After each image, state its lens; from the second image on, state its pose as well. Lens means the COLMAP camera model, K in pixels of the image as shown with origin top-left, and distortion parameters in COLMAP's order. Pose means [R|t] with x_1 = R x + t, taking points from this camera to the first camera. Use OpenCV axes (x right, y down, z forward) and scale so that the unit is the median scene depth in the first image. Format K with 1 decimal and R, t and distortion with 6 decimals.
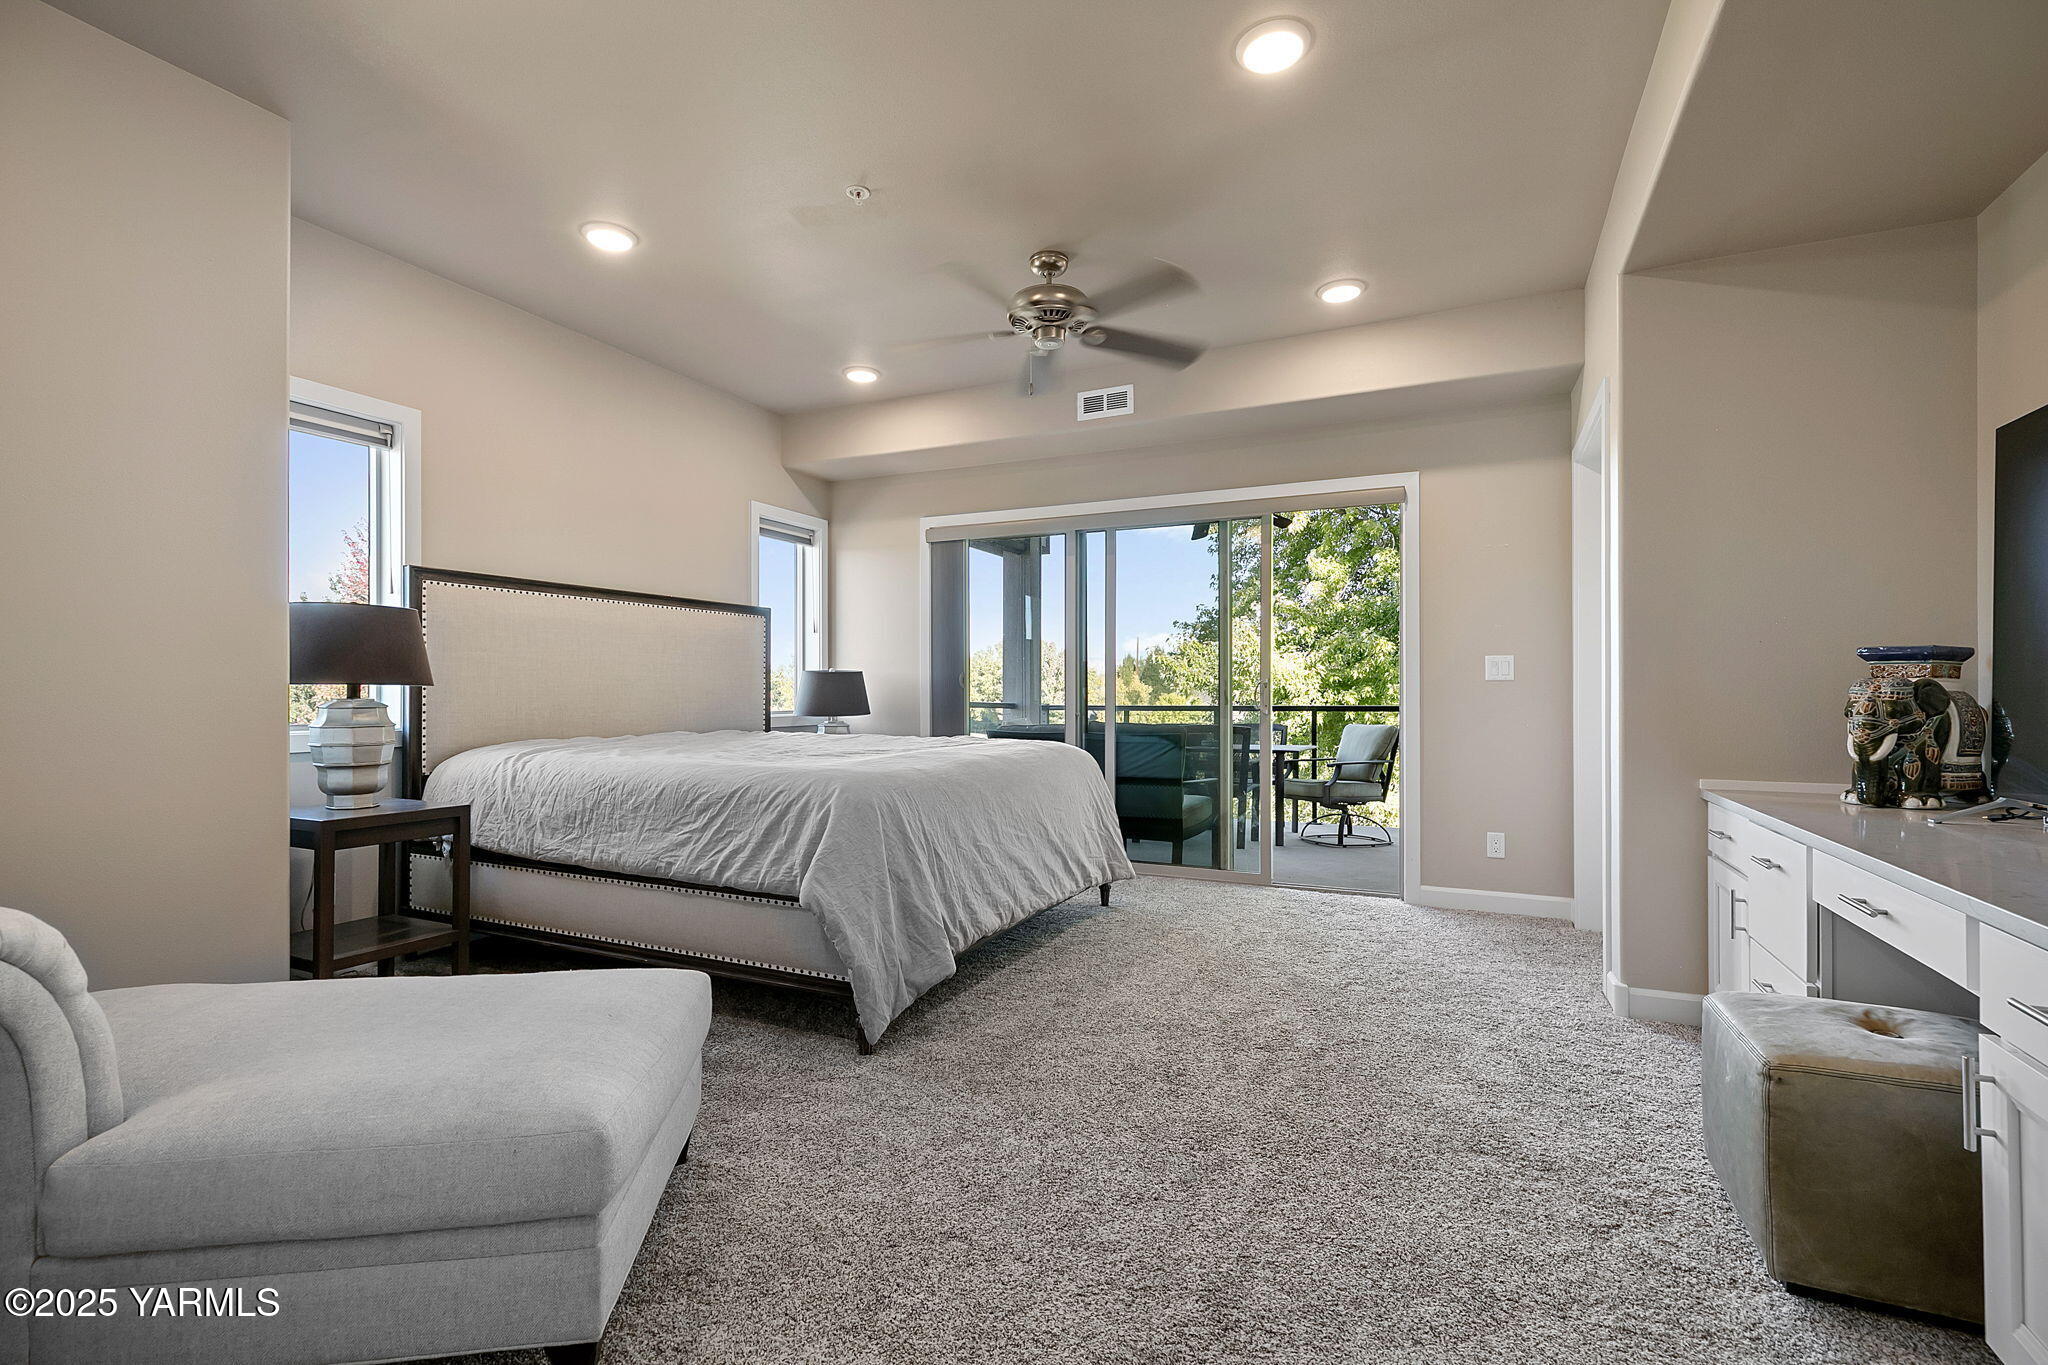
lens RADIAL K [[958.7, 0, 1009.7], [0, 958.7, 681.7], [0, 0, 1]] dist [-0.014759, 0.003601]
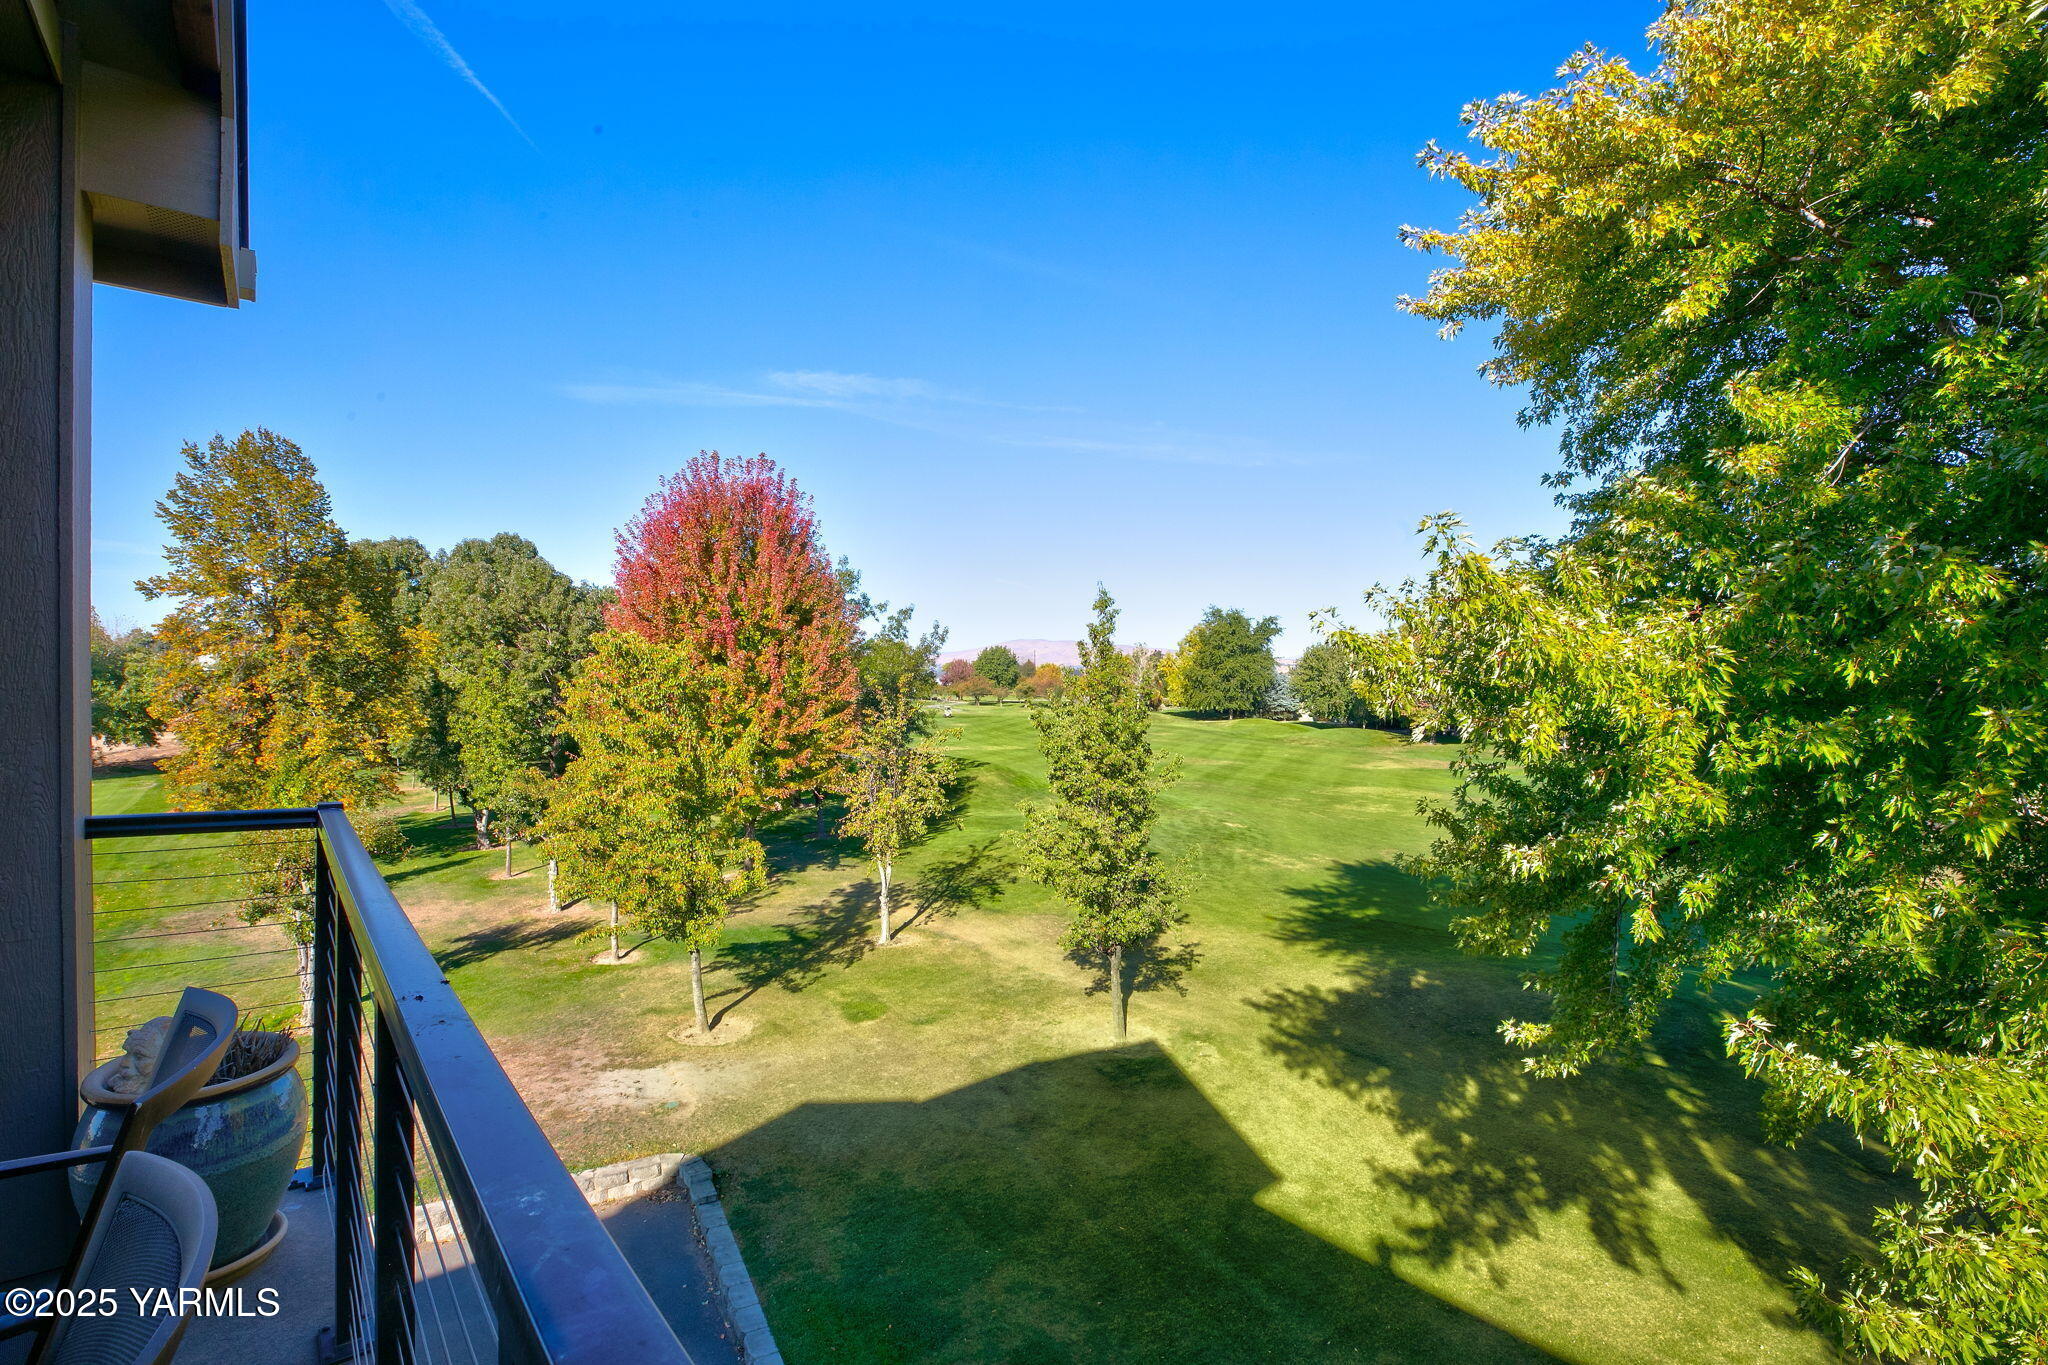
lens RADIAL K [[958.7, 0, 1026.8], [0, 958.7, 679.5], [0, 0, 1]] dist [-0.014759, 0.003601]
pose [[0.913381, -0.005809, -0.407065, 0.218114], [0.010454, 0.999903, 0.009187, -0.010374], [0.406973, -0.012647, 0.913353, 0.543439]]
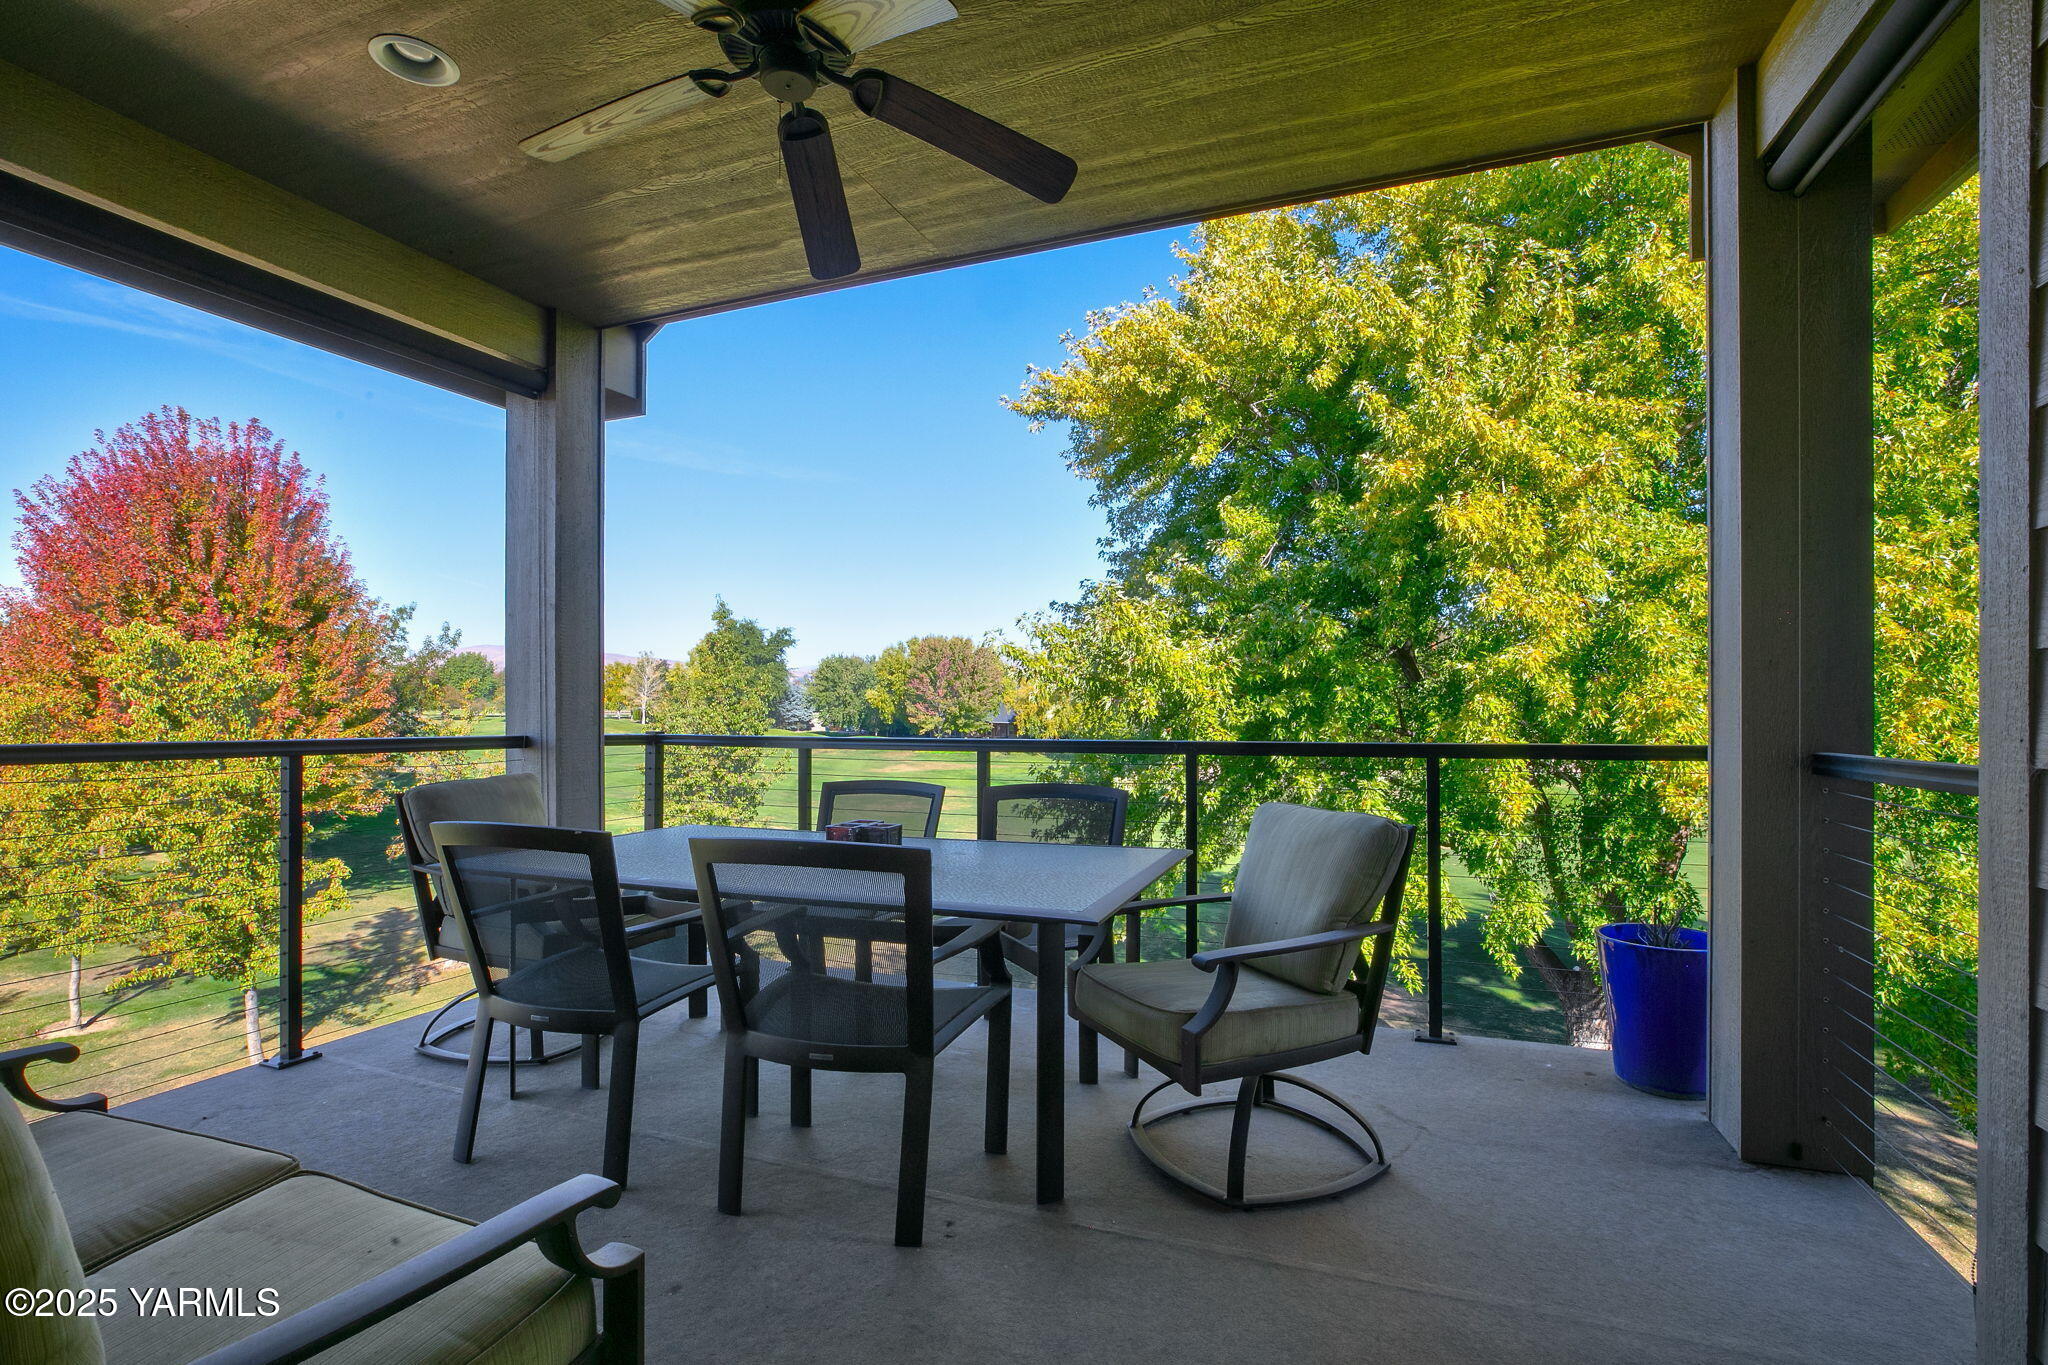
lens RADIAL K [[958.7, 0, 1029.0], [0, 958.7, 689.3], [0, 0, 1]] dist [-0.014759, 0.003601]
pose [[0.996482, -0.005833, 0.083605, 0.122432], [0.004856, 0.999918, 0.011889, -0.003778], [-0.083668, -0.011442, 0.996428, 0.337474]]
